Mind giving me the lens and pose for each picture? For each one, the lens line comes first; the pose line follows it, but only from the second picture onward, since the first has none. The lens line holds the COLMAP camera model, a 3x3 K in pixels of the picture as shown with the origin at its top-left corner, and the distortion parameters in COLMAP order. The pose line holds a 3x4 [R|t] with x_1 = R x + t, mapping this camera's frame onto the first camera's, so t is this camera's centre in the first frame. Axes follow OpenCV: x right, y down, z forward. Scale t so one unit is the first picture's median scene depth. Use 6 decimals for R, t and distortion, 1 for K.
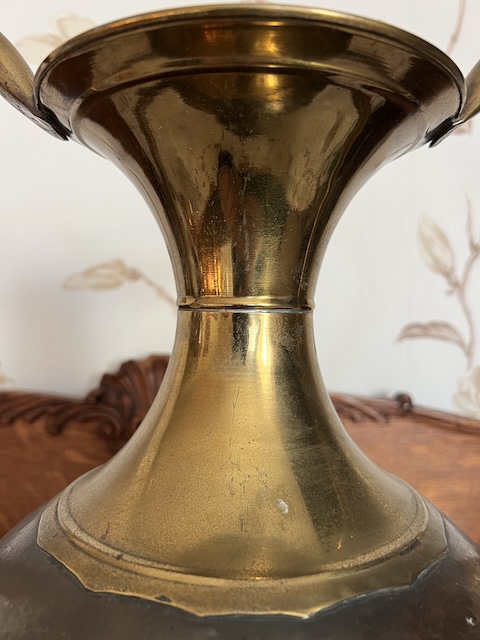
lens RADIAL K [[509.5, 0, 240.2], [0, 509.5, 313.4], [0, 0, 1]] dist [-0.016652, -0.003332]
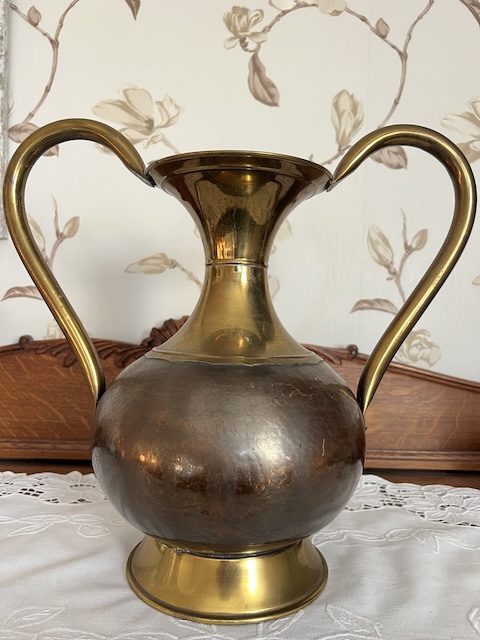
lens RADIAL K [[510.5, 0, 240.5], [0, 510.5, 321.4], [0, 0, 1]] dist [0.011311, -0.002398]
pose [[0.999262, 0.015807, -0.035022, 0.045159], [-0.015933, 0.999868, -0.003321, 0.098610], [0.034965, 0.003876, 0.999381, -0.502378]]
